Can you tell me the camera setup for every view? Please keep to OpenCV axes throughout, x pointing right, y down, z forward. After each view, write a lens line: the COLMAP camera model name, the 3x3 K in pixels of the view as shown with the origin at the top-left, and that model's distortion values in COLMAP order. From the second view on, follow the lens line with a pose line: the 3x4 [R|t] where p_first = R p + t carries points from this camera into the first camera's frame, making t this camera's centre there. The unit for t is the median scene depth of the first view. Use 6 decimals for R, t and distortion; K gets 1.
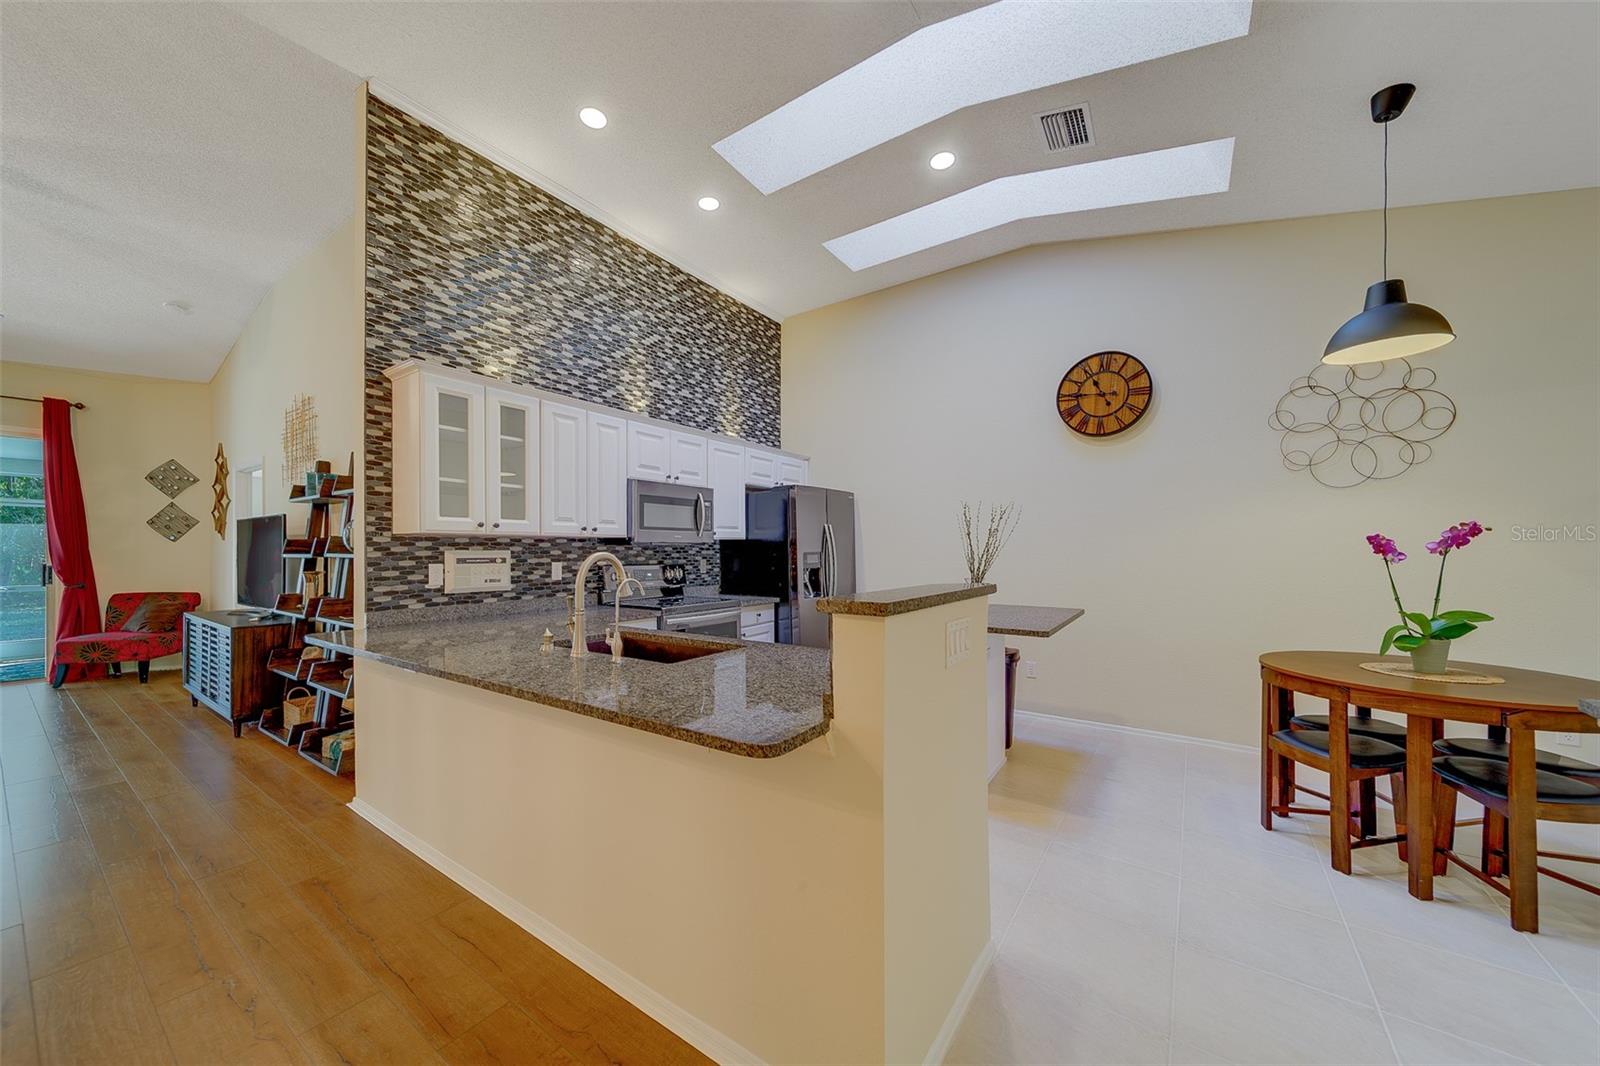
lens RADIAL K [[570.8, 0, 781.0], [0, 570.8, 551.4], [0, 0, 1]] dist [0.010074, -0.001233]
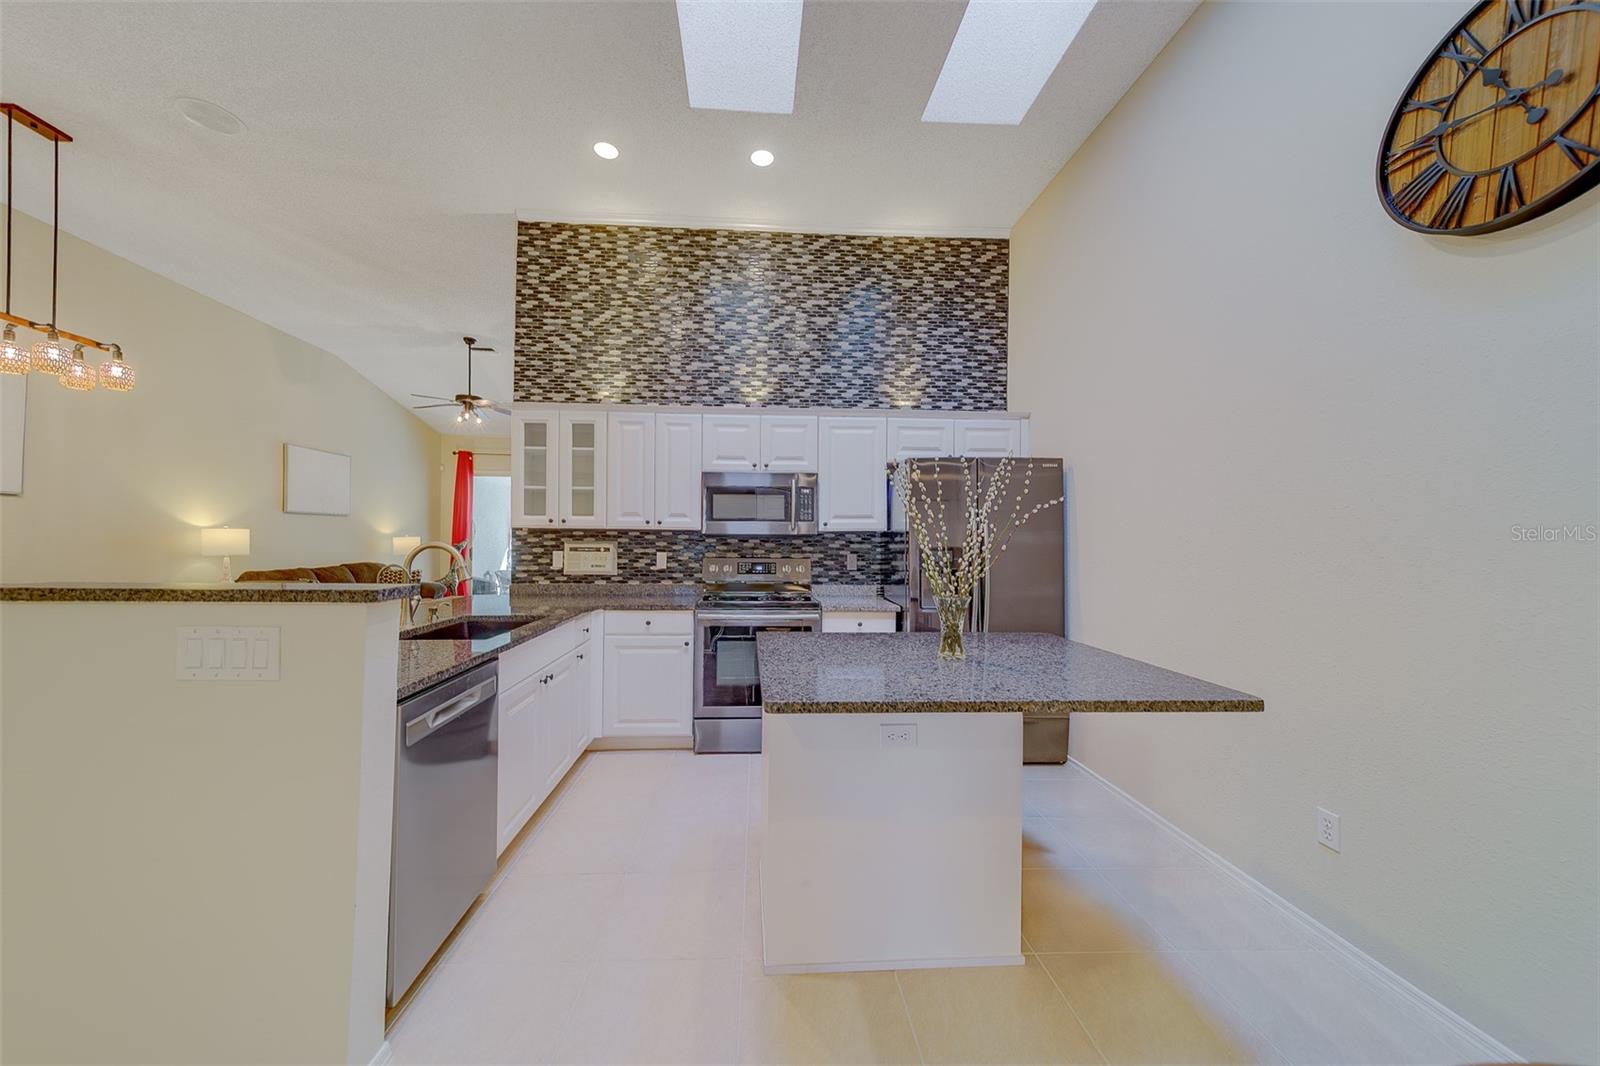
lens RADIAL K [[570.8, 0, 785.7], [0, 570.8, 540.3], [0, 0, 1]] dist [0.010074, -0.001233]
pose [[0.617715, 0.005092, -0.786386, 0.659410], [-0.012101, 0.999922, -0.003031, -0.005084], [0.786309, 0.011388, 0.617728, 0.521239]]
